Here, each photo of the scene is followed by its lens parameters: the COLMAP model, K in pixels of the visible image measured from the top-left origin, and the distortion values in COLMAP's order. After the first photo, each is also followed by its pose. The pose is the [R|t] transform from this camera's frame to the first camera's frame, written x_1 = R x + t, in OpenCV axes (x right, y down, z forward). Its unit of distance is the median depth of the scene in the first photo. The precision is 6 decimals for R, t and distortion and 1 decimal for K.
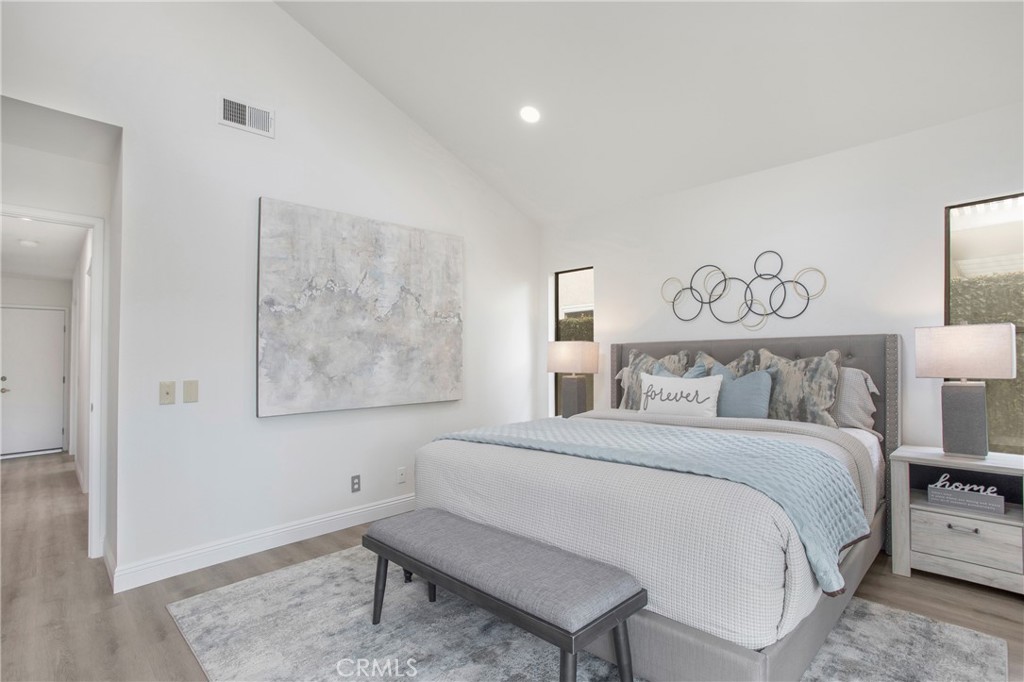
lens RADIAL K [[491.8, 0, 514.5], [0, 491.8, 349.1], [0, 0, 1]] dist [-0.064478, 0.022350]
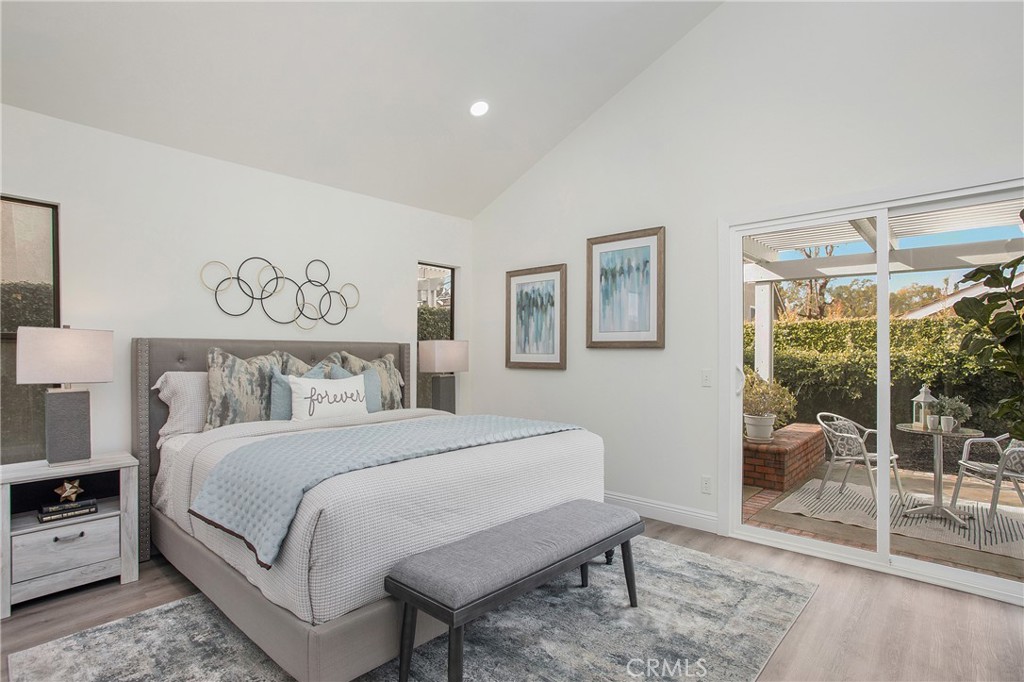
lens RADIAL K [[512.9, 0, 510.0], [0, 512.9, 359.2], [0, 0, 1]] dist [-0.023432, 0.000584]
pose [[-0.050990, 0.007523, 0.998671, -0.612914], [-0.016516, 0.999829, -0.008375, 0.019566], [-0.998563, -0.016921, -0.050857, 0.610811]]
